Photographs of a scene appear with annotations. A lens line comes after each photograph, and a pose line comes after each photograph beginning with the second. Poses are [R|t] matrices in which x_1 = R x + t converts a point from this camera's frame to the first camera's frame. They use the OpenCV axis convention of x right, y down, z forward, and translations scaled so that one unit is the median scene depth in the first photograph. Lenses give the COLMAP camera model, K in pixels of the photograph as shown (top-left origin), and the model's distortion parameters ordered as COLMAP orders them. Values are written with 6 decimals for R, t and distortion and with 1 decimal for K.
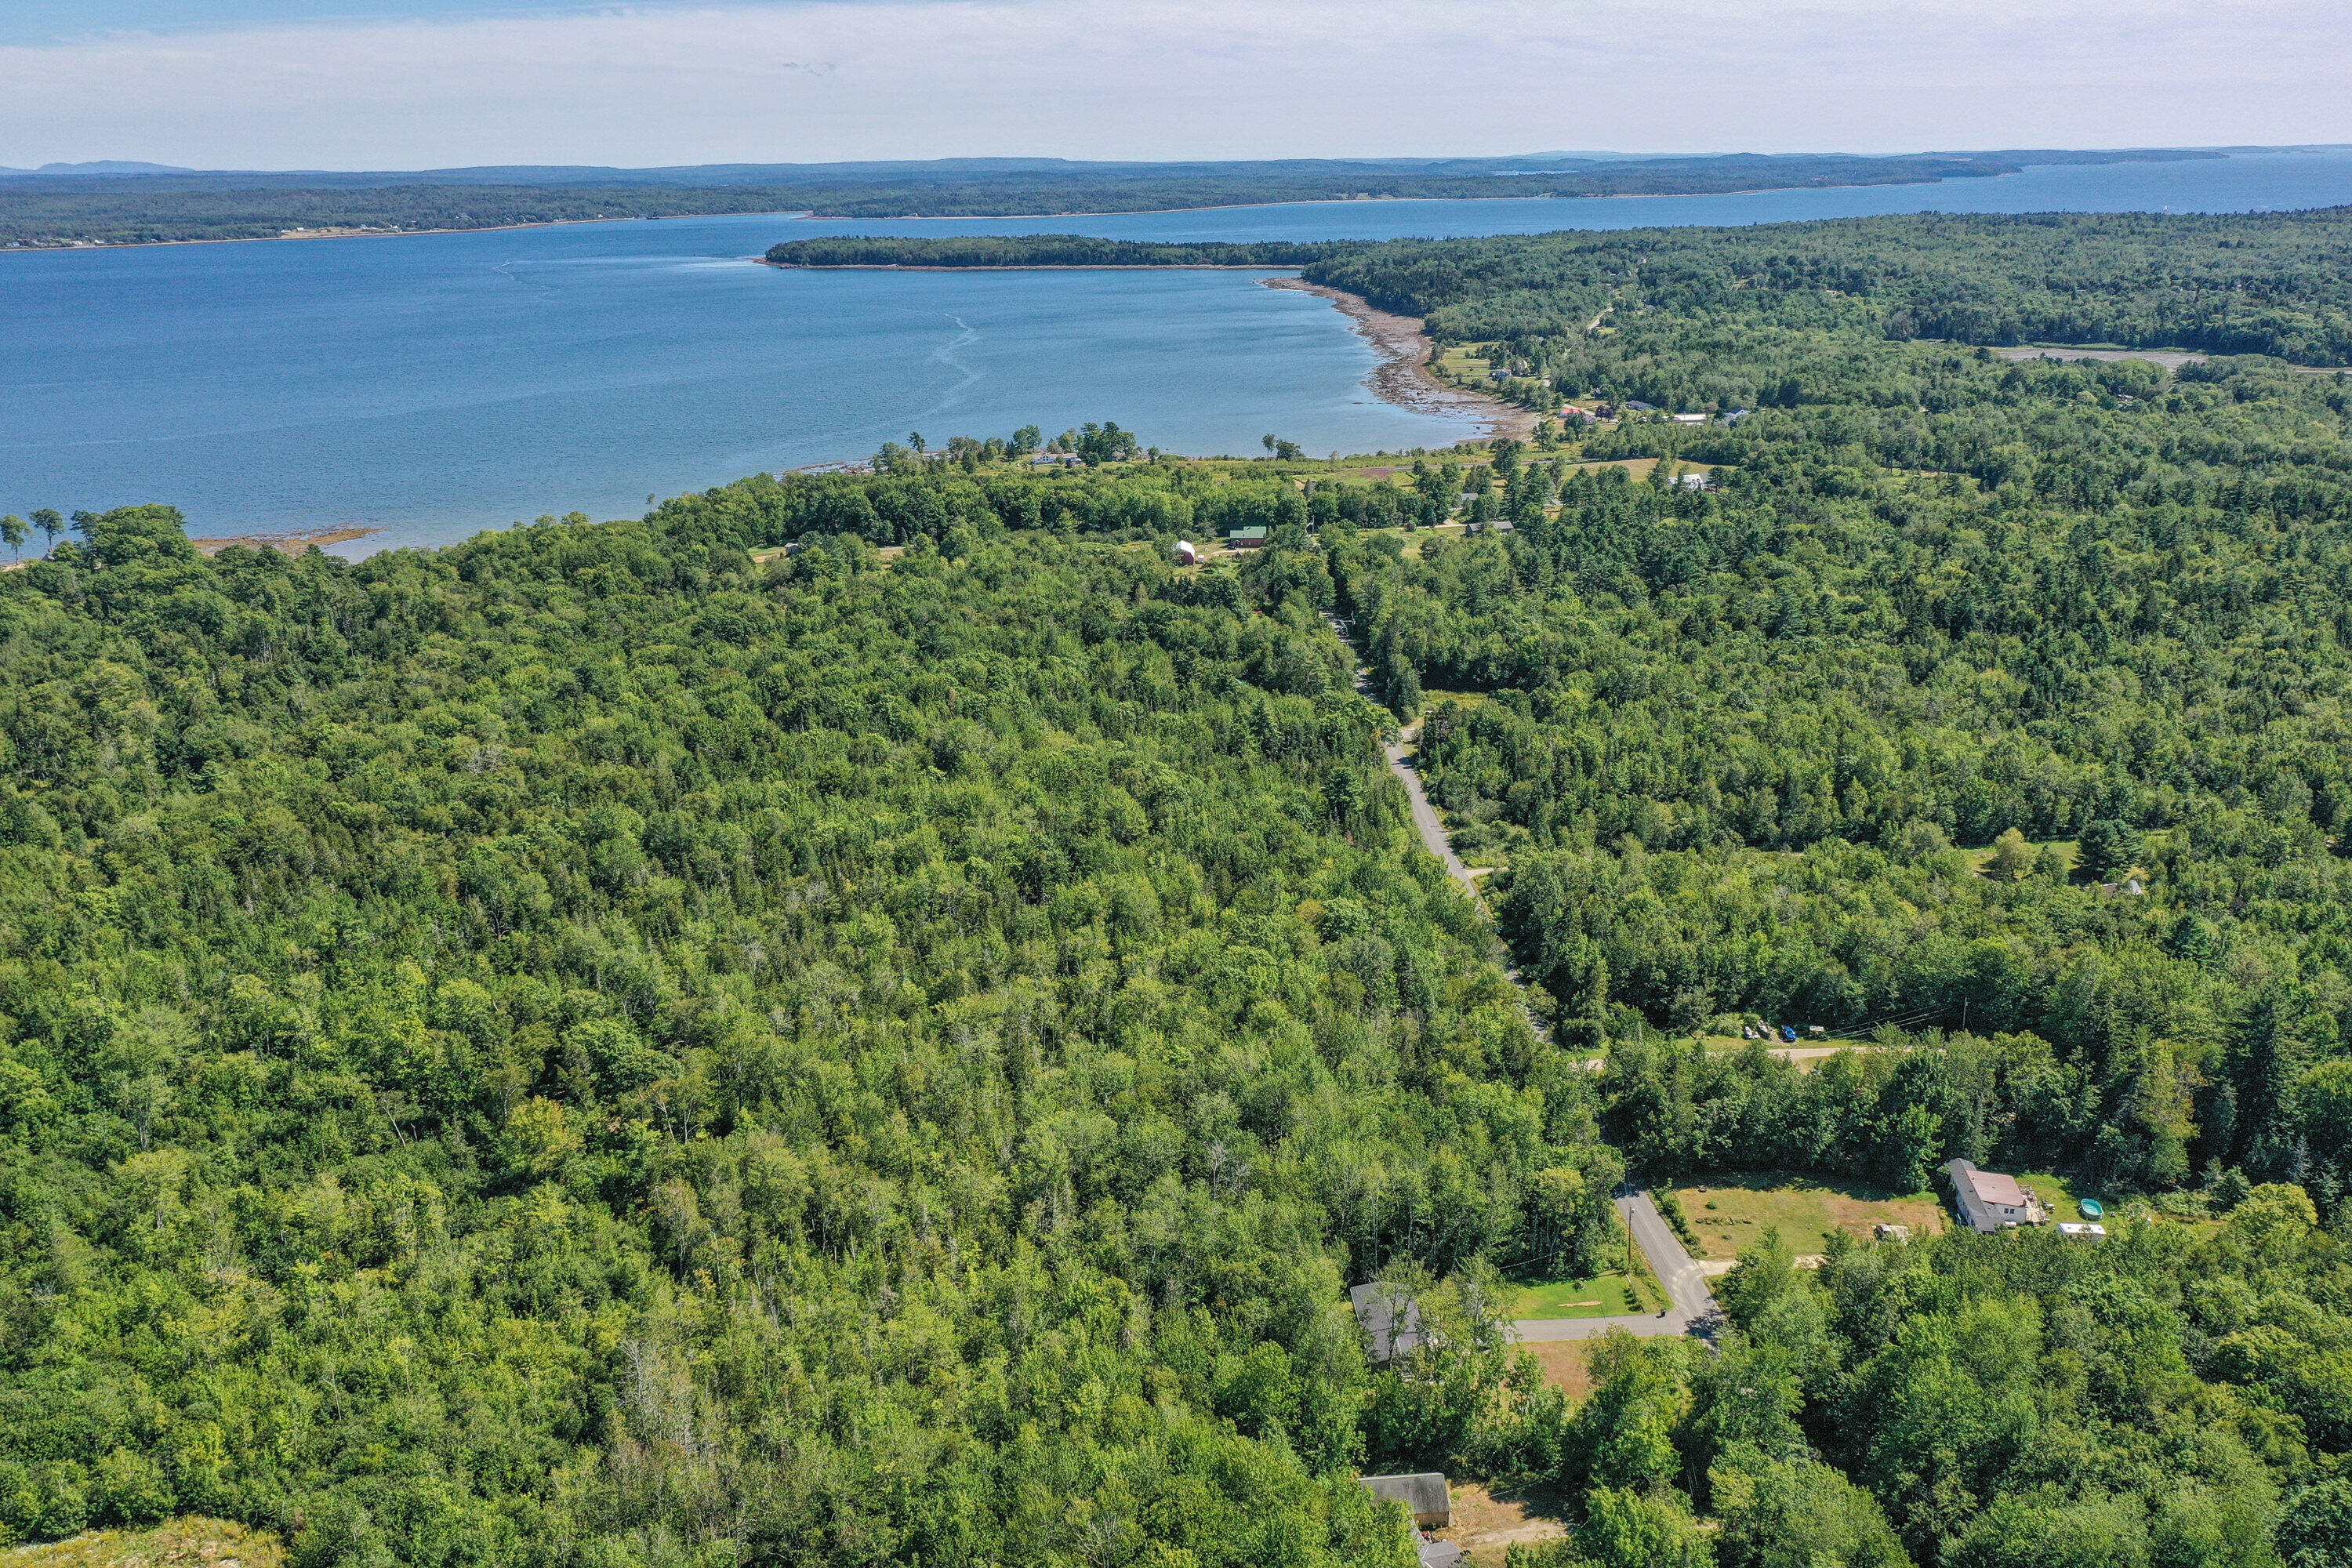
lens RADIAL K [[1856.3, 0, 1176.0], [0, 1856.3, 784.0], [0, 0, 1]] dist [0.000849, -0.002259]
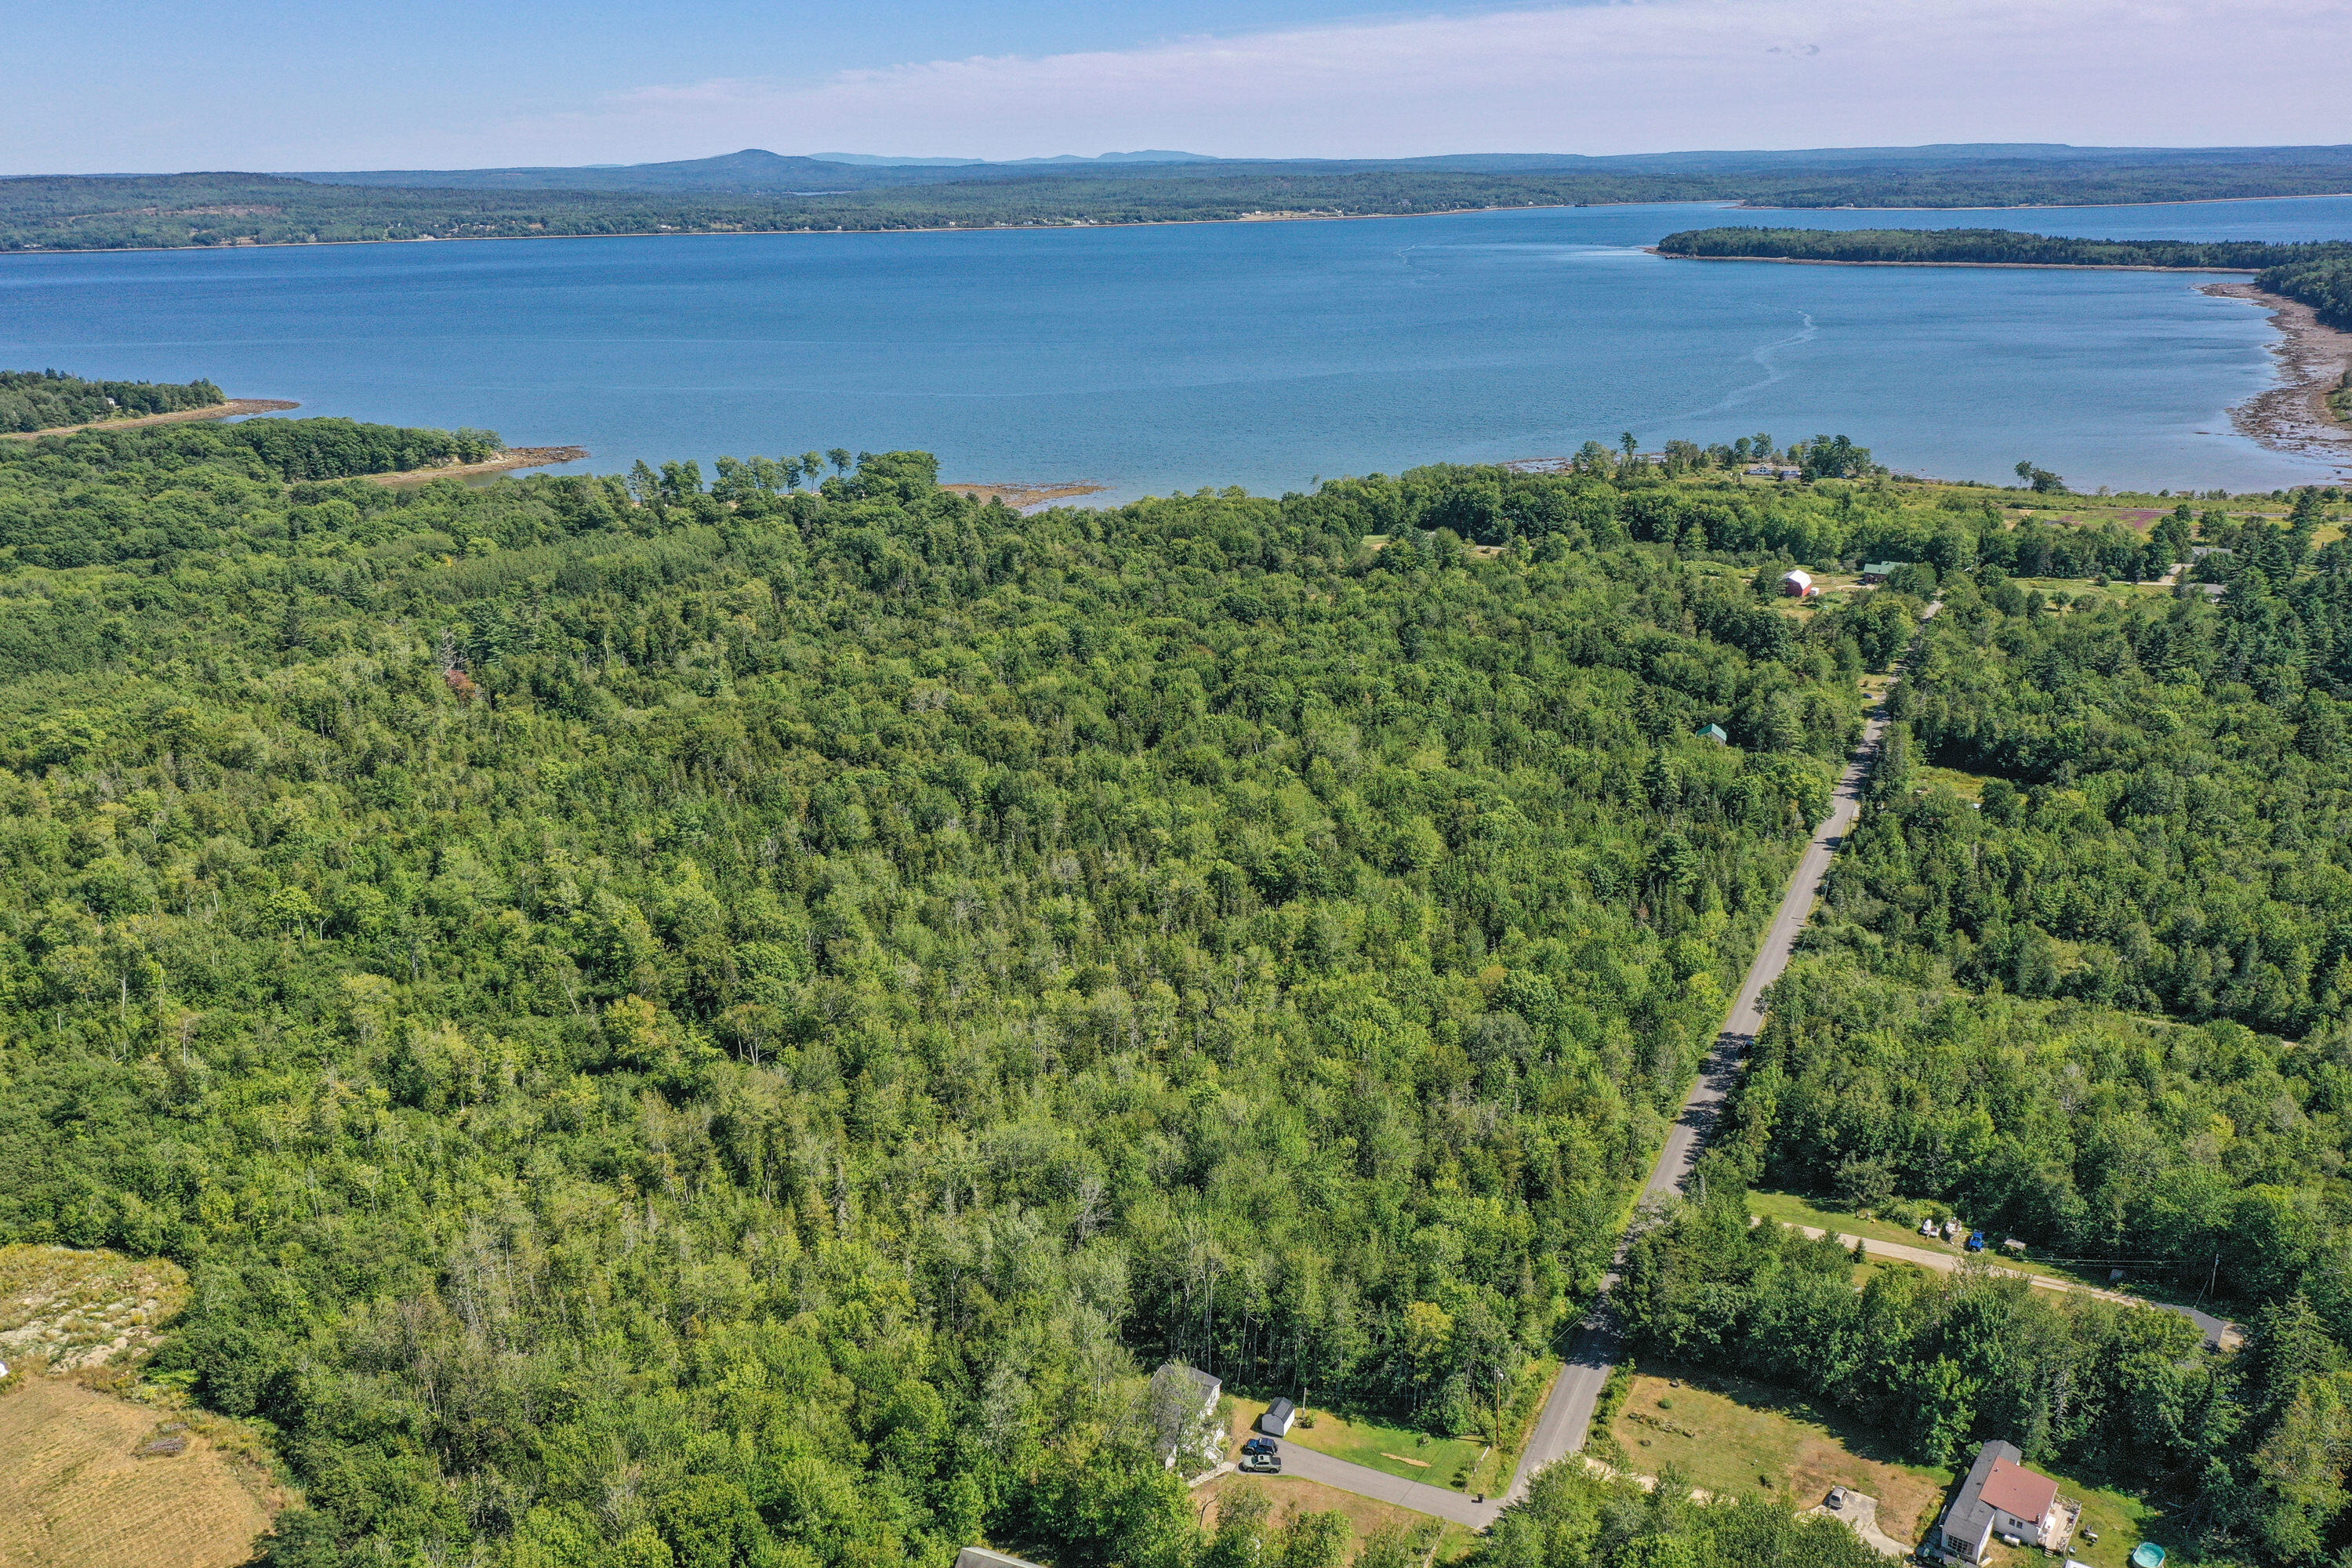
lens RADIAL K [[1856.3, 0, 1176.0], [0, 1856.3, 784.0], [0, 0, 1]] dist [0.000849, -0.002259]
pose [[0.880421, 0.150518, -0.449670, 0.052819], [-0.147701, 0.988158, 0.041577, -0.006562], [0.450603, 0.029812, 0.892227, 0.017175]]
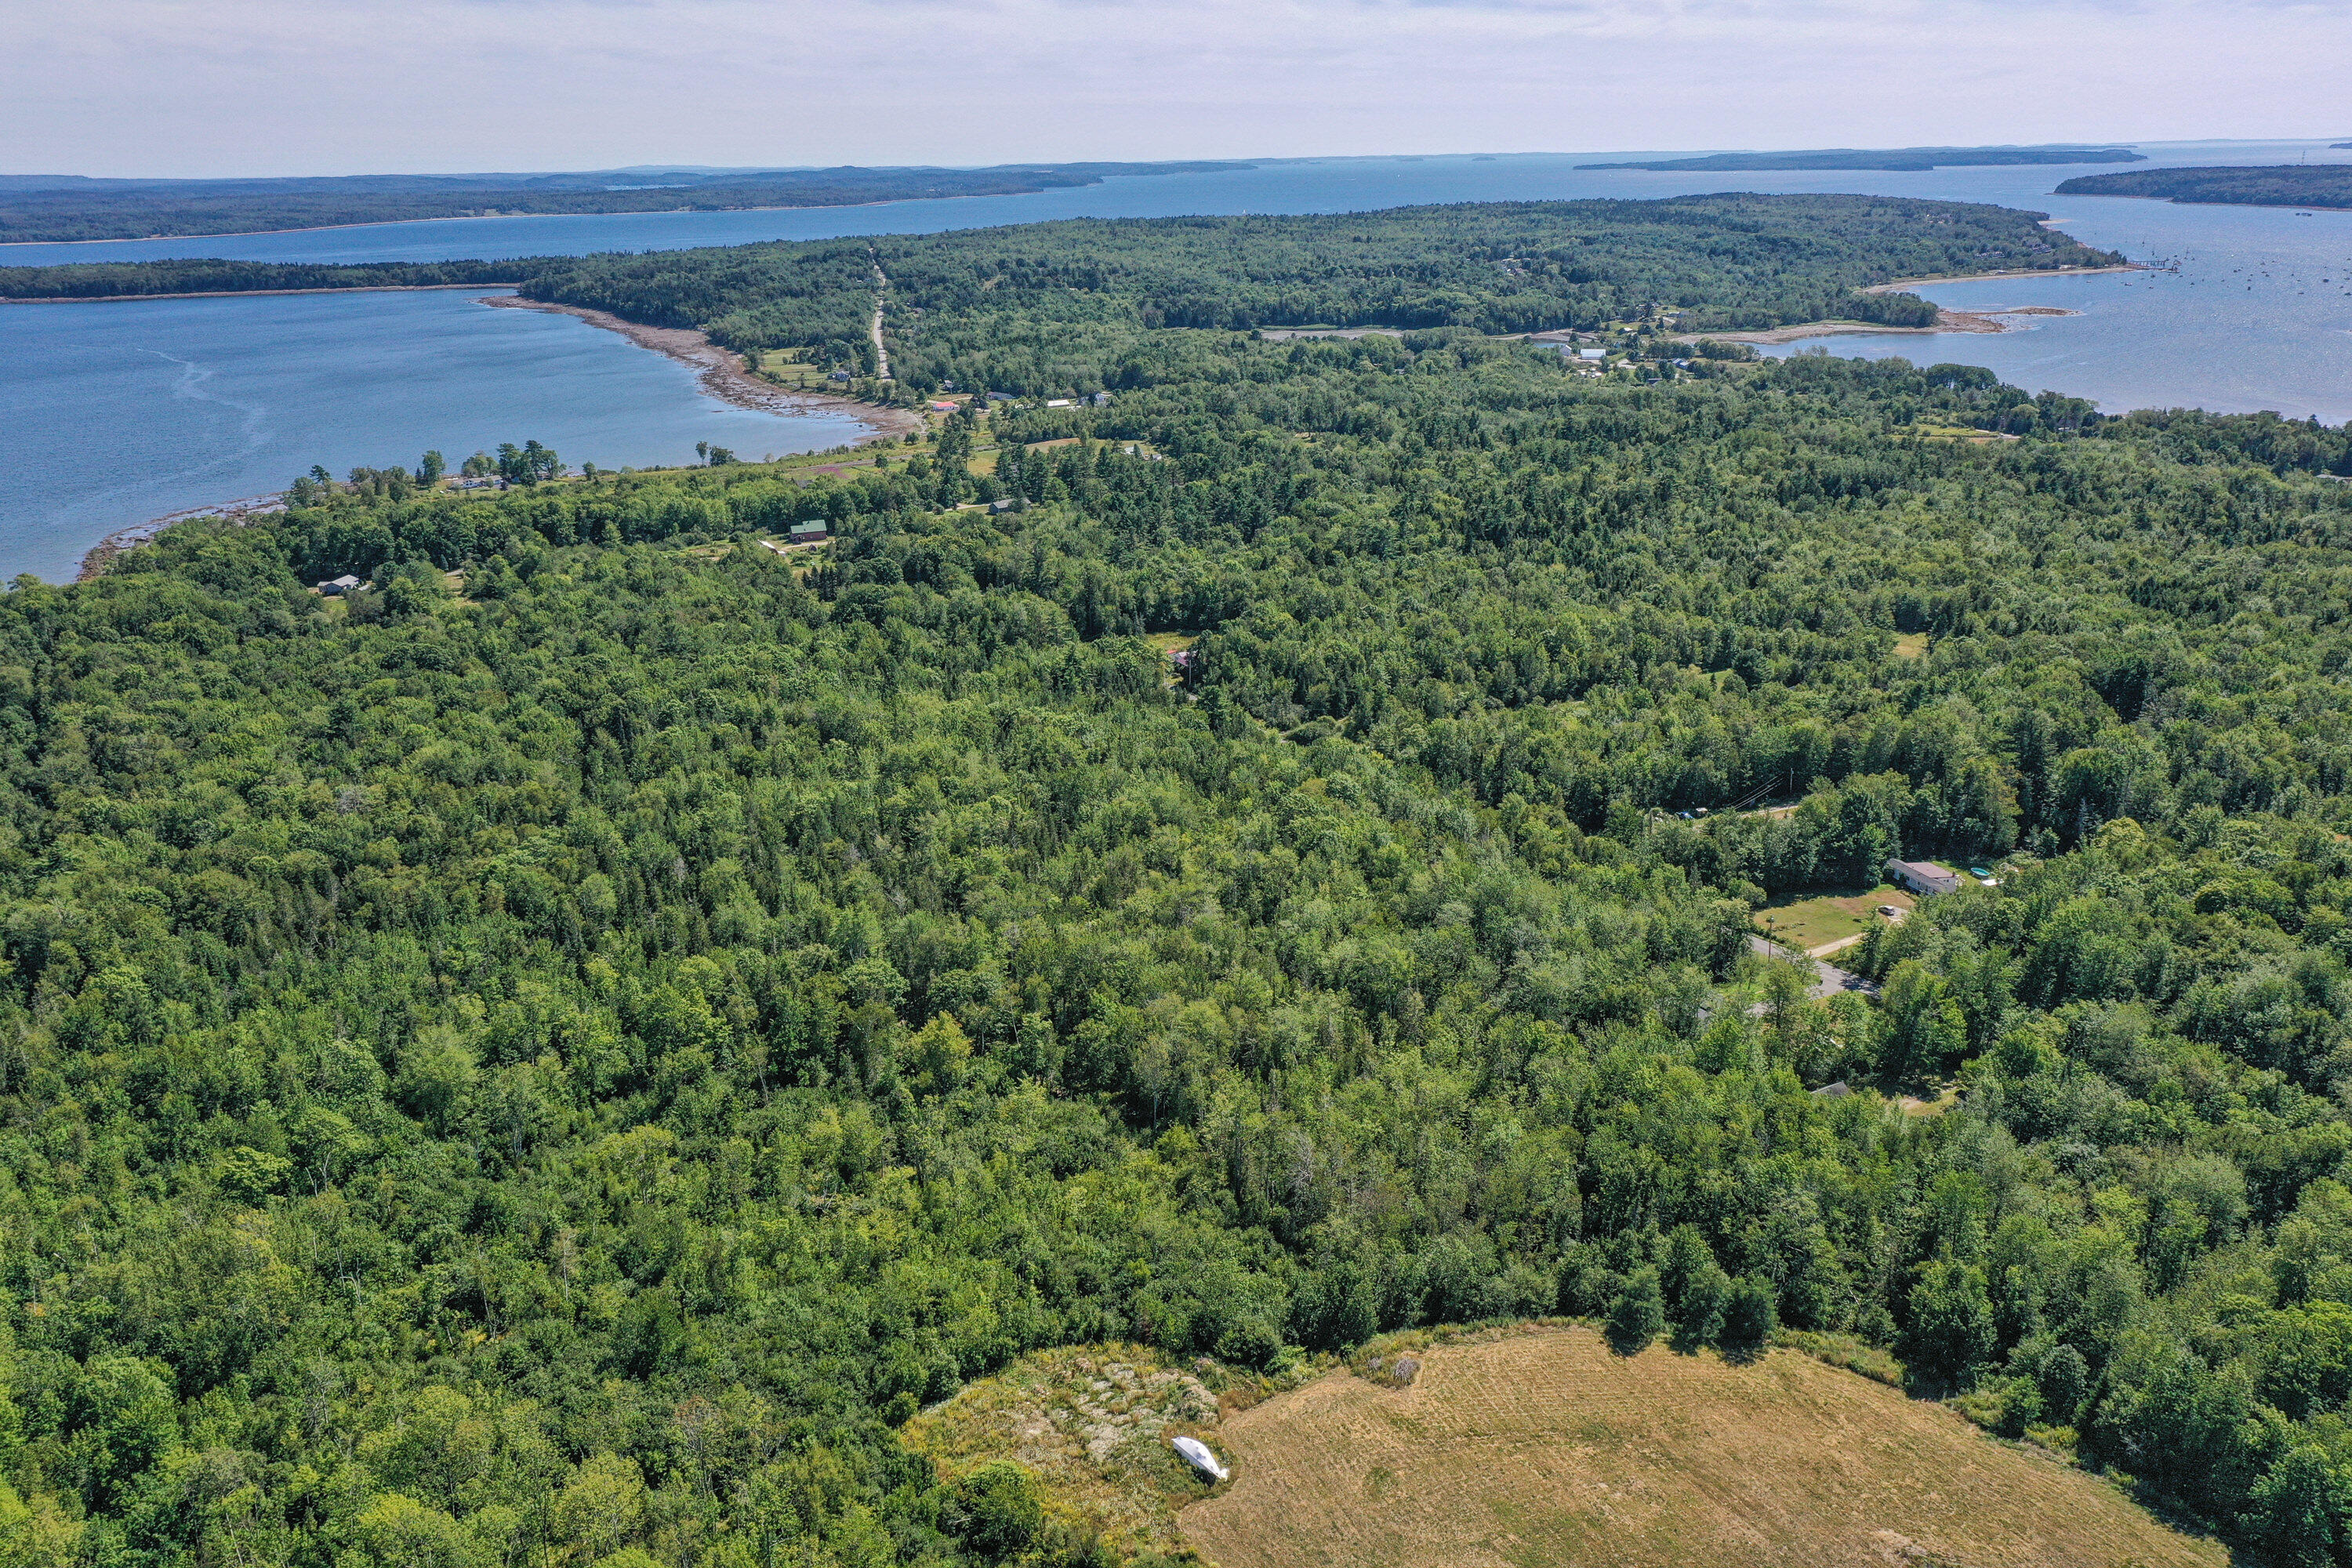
lens RADIAL K [[1858.3, 0, 1176.0], [0, 1858.3, 784.0], [0, 0, 1]] dist [0.003603, 0.003924]
pose [[0.893049, -0.146204, 0.425543, -0.081216], [0.149408, 0.988432, 0.026046, 0.003377], [-0.424429, 0.040319, 0.904563, -0.006547]]
